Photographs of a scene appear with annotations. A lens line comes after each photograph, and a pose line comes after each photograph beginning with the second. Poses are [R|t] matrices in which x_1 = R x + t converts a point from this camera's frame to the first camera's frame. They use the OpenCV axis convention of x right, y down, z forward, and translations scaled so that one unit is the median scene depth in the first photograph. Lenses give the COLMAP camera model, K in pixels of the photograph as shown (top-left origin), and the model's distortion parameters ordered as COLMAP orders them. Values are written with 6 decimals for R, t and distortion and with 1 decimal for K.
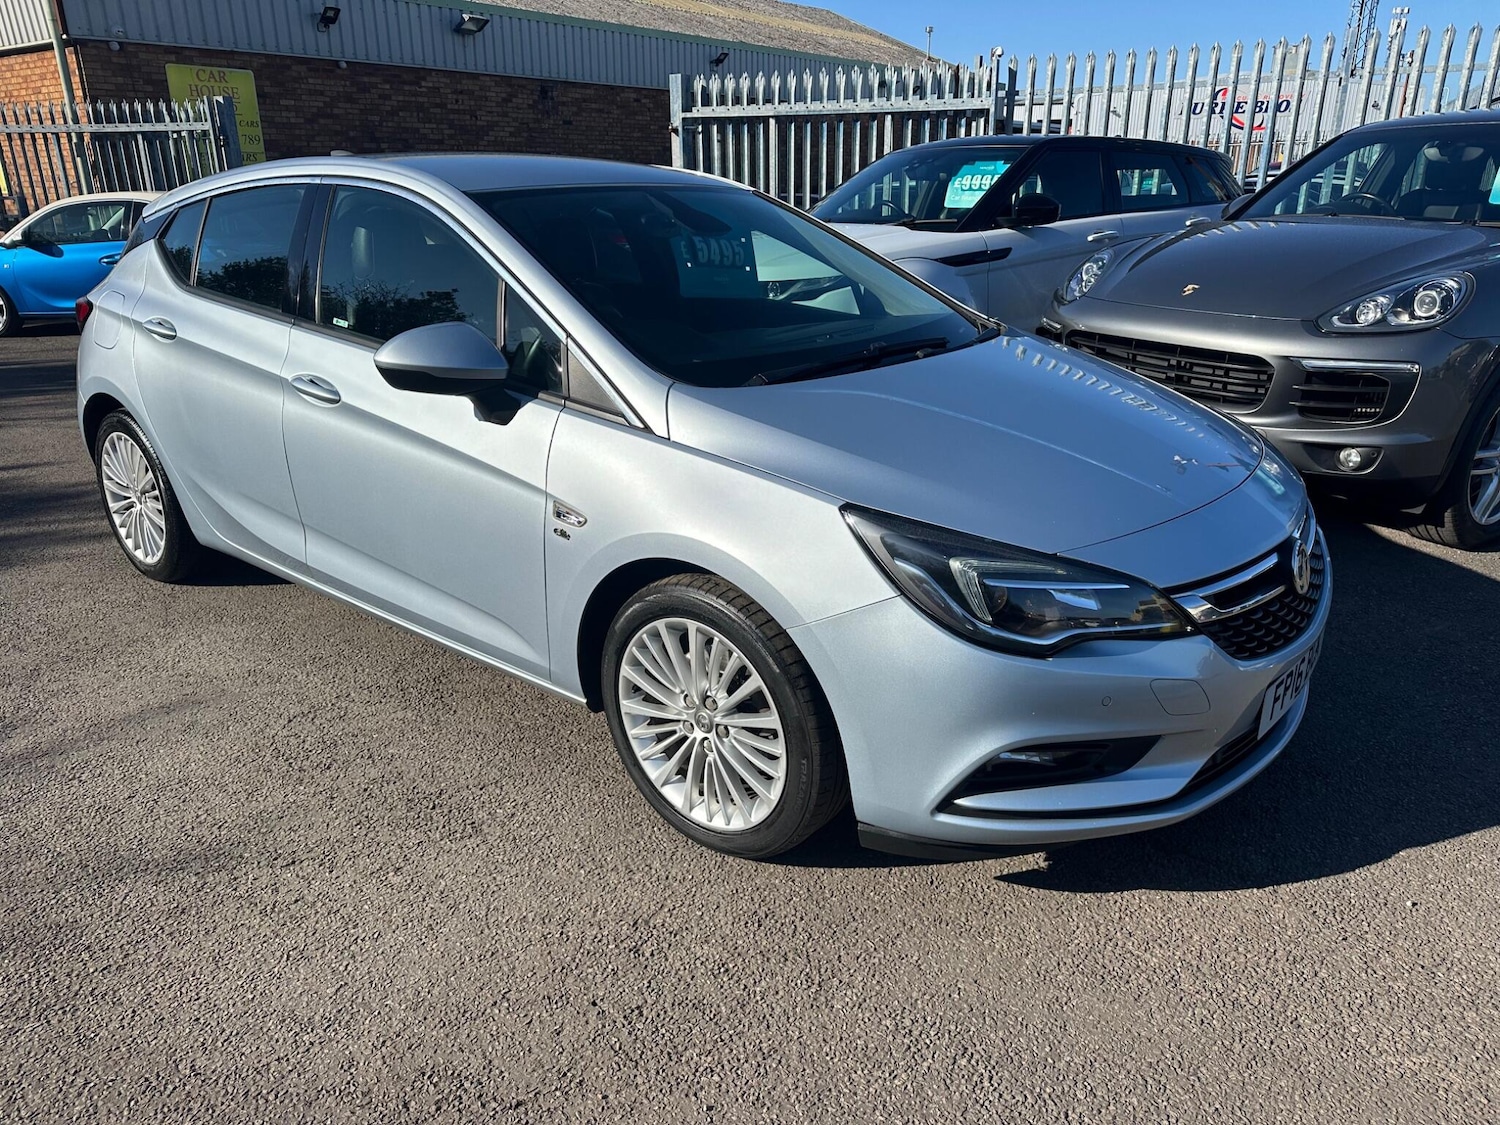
lens RADIAL K [[1053.6, 0, 753.4], [0, 1053.6, 567.8], [0, 0, 1]] dist [0.031598, -0.031333]
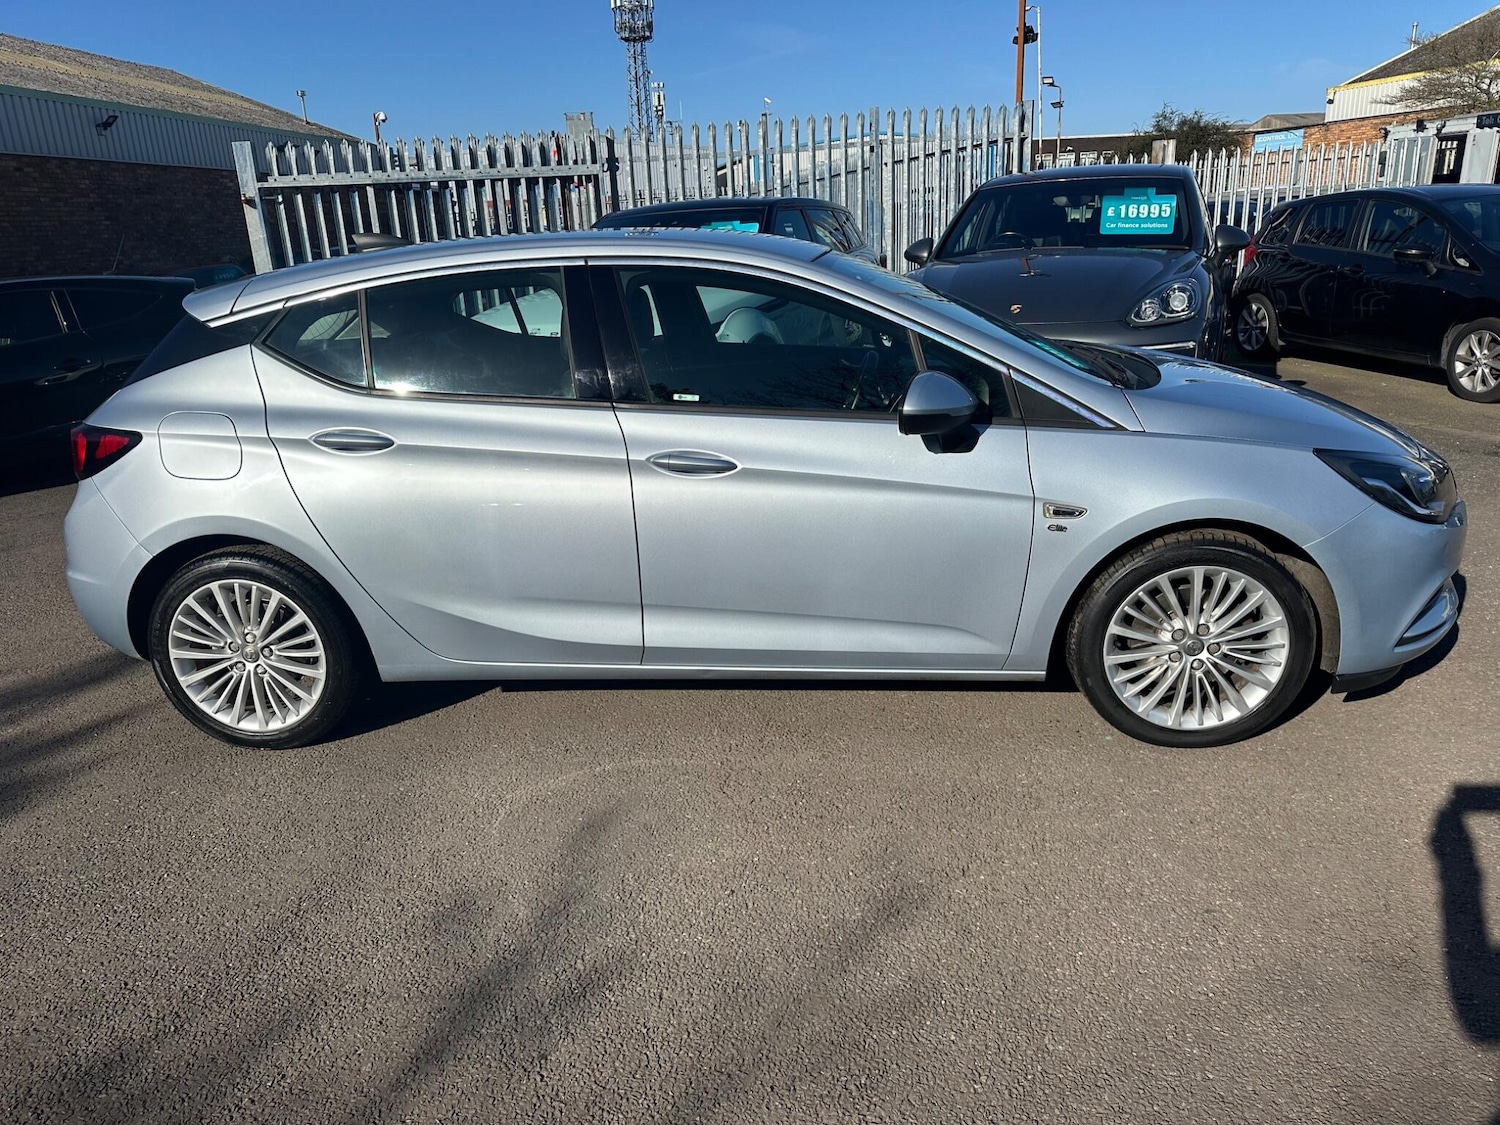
lens RADIAL K [[1053.6, 0, 748.4], [0, 1053.6, 560.9], [0, 0, 1]] dist [0.031598, -0.031333]
pose [[0.832854, -0.205428, 0.513958, -0.261936], [0.233652, 0.972269, 0.009987, -0.021624], [-0.501757, 0.111770, 0.857757, 0.035645]]
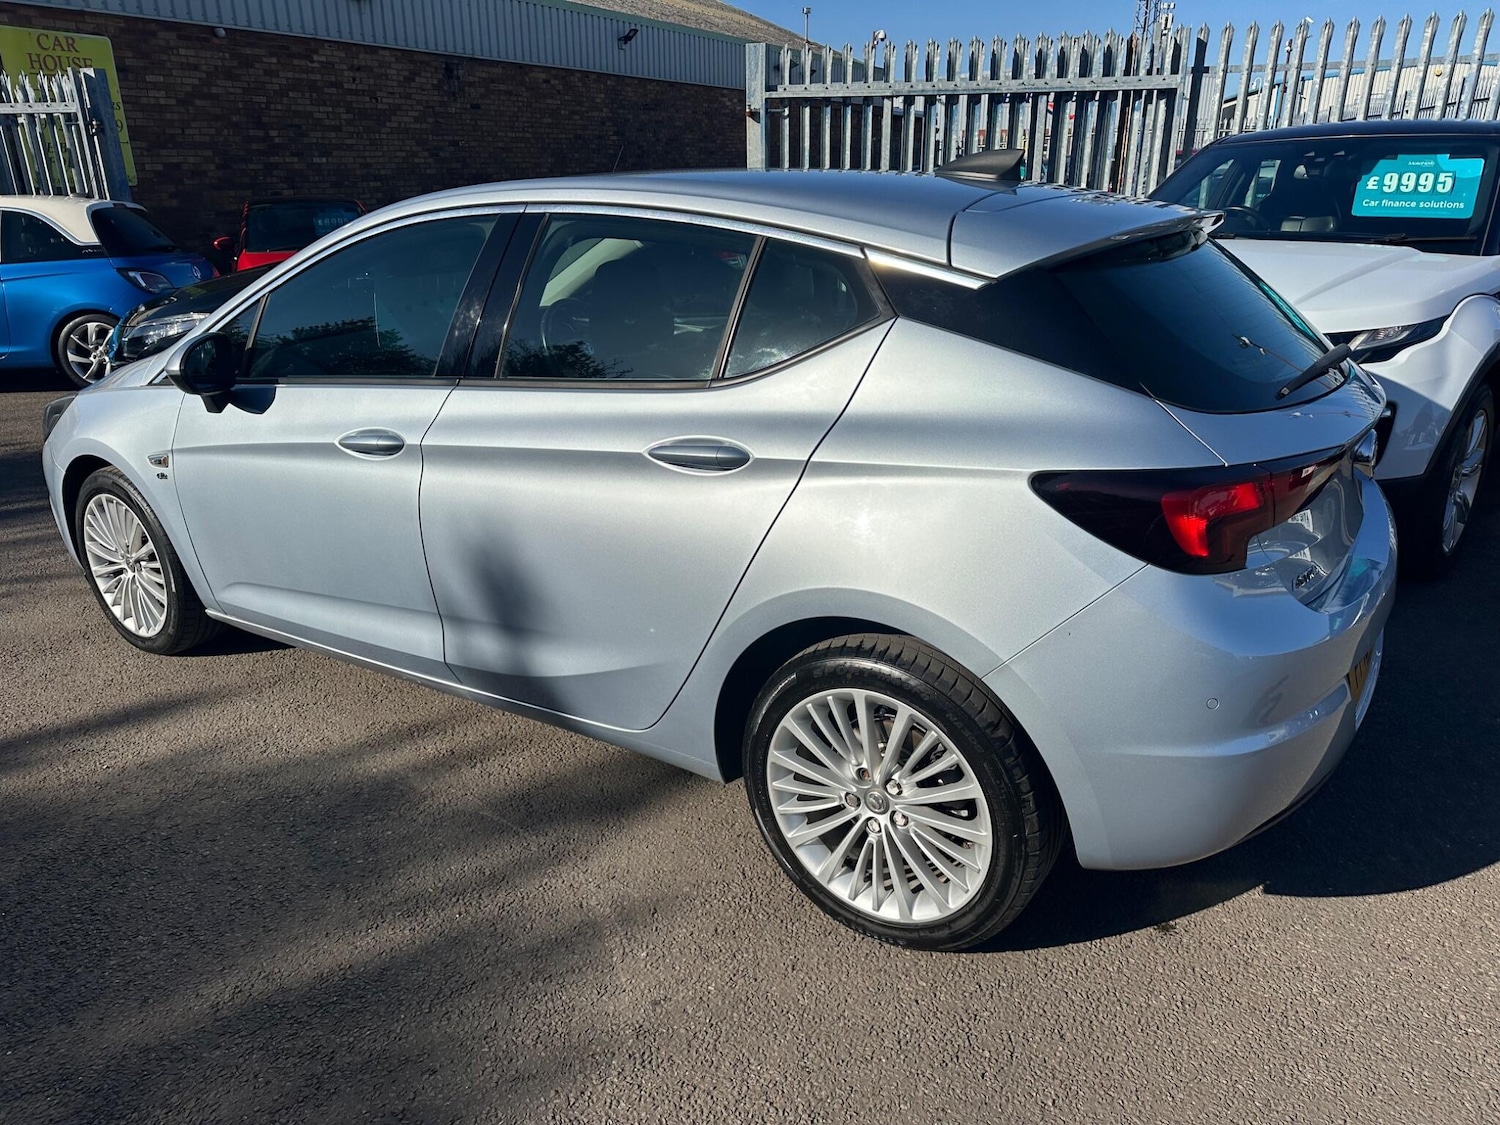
lens RADIAL K [[1053.6, 0, 755.0], [0, 1053.6, 573.5], [0, 0, 1]] dist [0.031598, -0.031333]
pose [[0.983366, -0.069517, 0.167805, -0.243346], [0.067080, 0.997544, 0.020155, -0.086567], [-0.168794, -0.008563, 0.985614, 0.216714]]
